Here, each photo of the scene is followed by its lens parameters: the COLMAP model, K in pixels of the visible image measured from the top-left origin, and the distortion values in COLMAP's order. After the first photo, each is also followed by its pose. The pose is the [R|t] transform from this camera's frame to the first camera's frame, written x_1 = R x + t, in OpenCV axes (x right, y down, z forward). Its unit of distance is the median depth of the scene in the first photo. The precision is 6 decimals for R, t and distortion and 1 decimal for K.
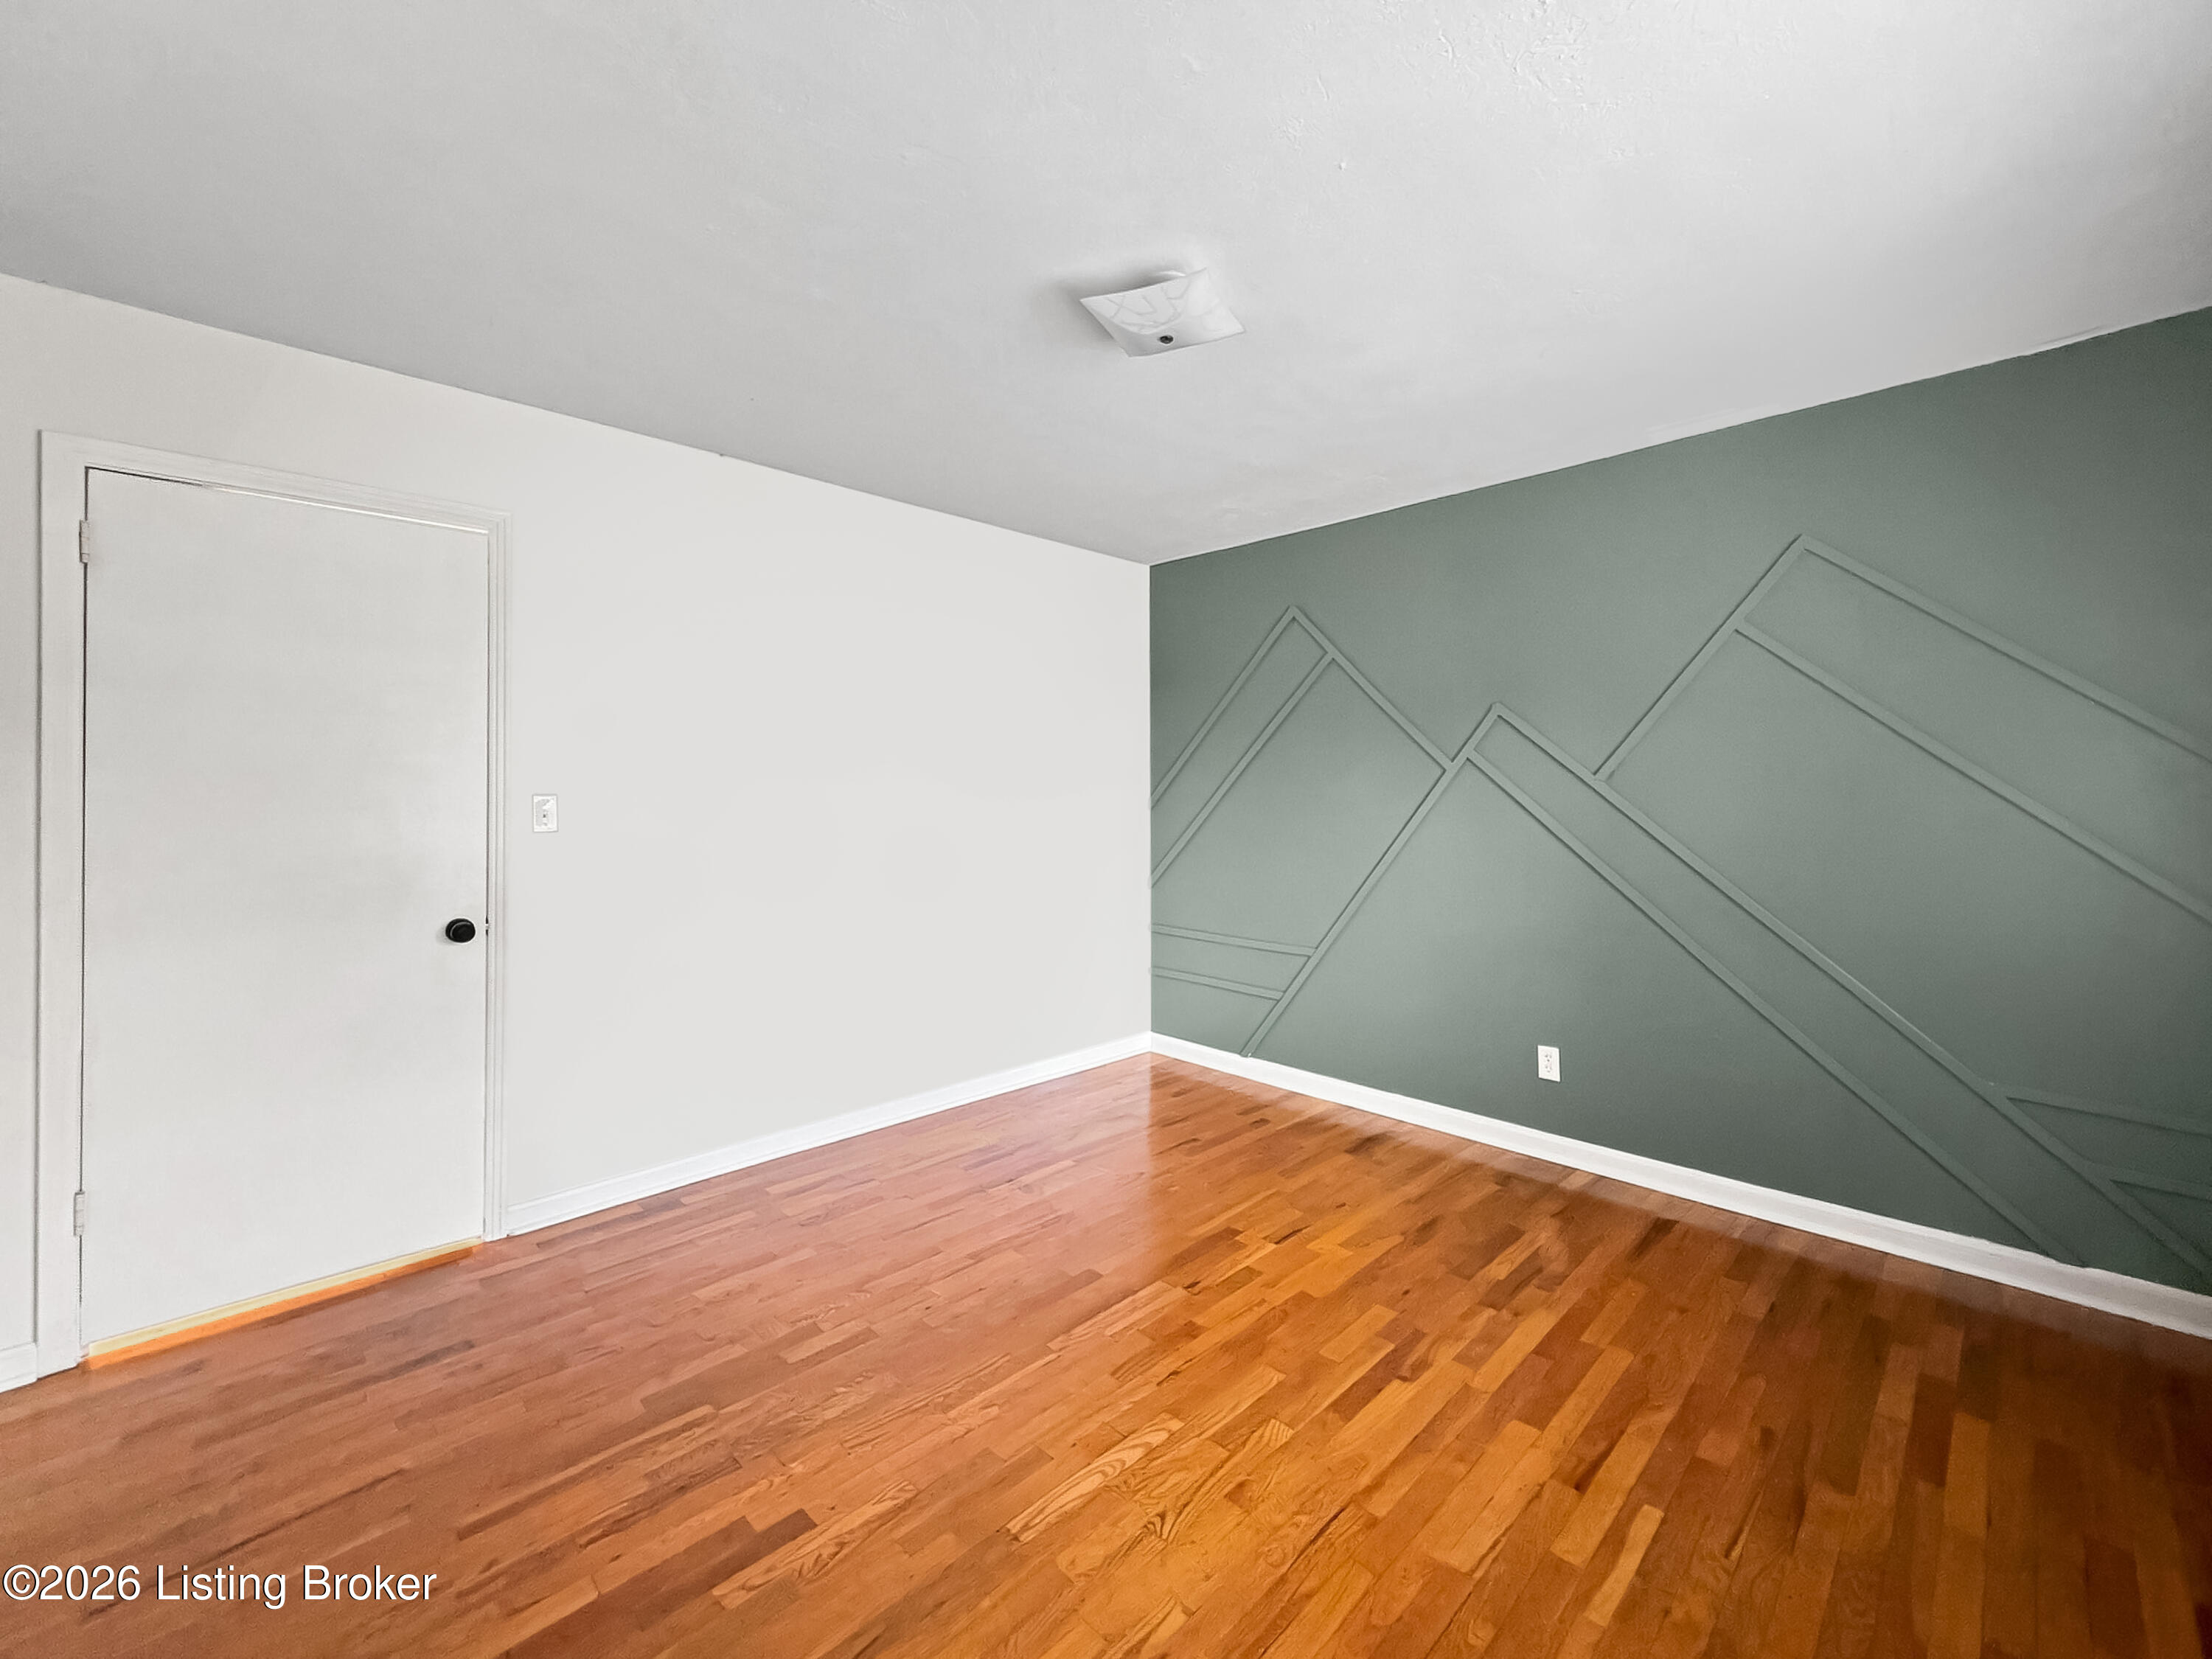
lens RADIAL K [[916.9, 0, 1116.6], [0, 916.9, 794.4], [0, 0, 1]] dist [0.000228, 0.000084]
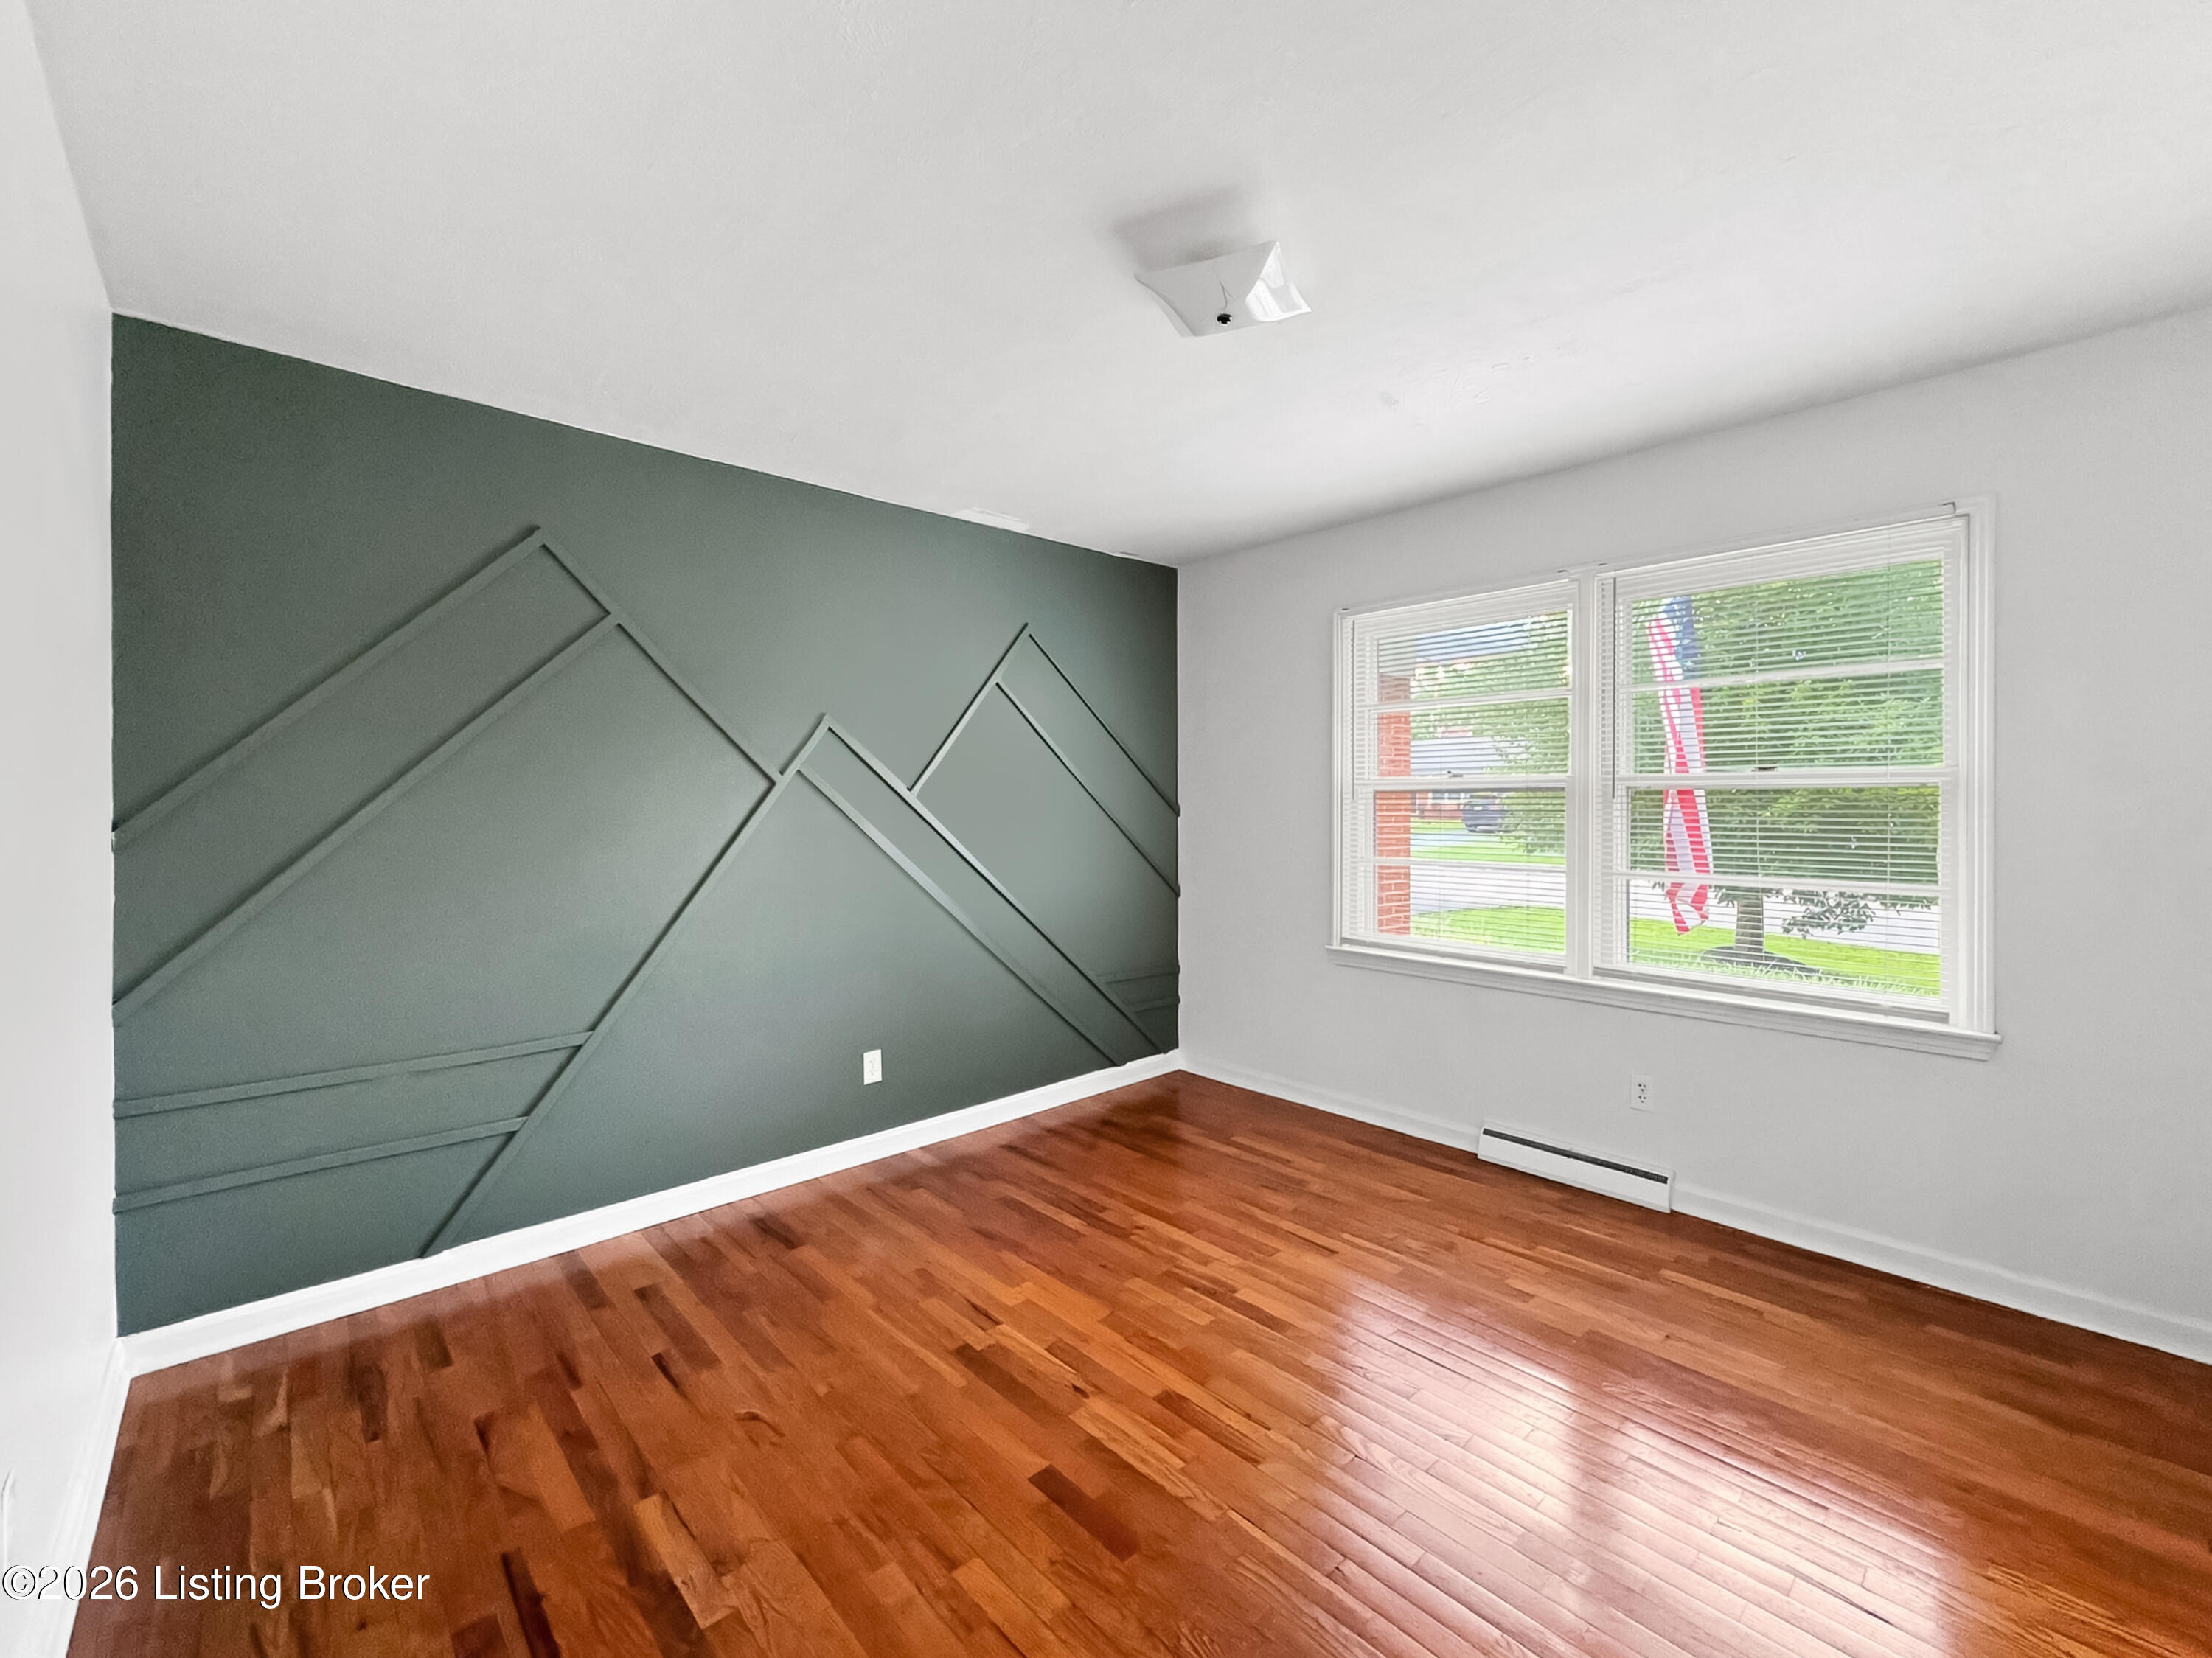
lens RADIAL K [[916.8, 0, 1116.6], [0, 916.8, 793.9], [0, 0, 1]] dist [0.000228, 0.000084]
pose [[0.031287, 0.004917, 0.999498, -0.645997], [-0.000859, 0.999988, -0.004893, -0.014589], [-0.999510, -0.000705, 0.031291, 0.787113]]
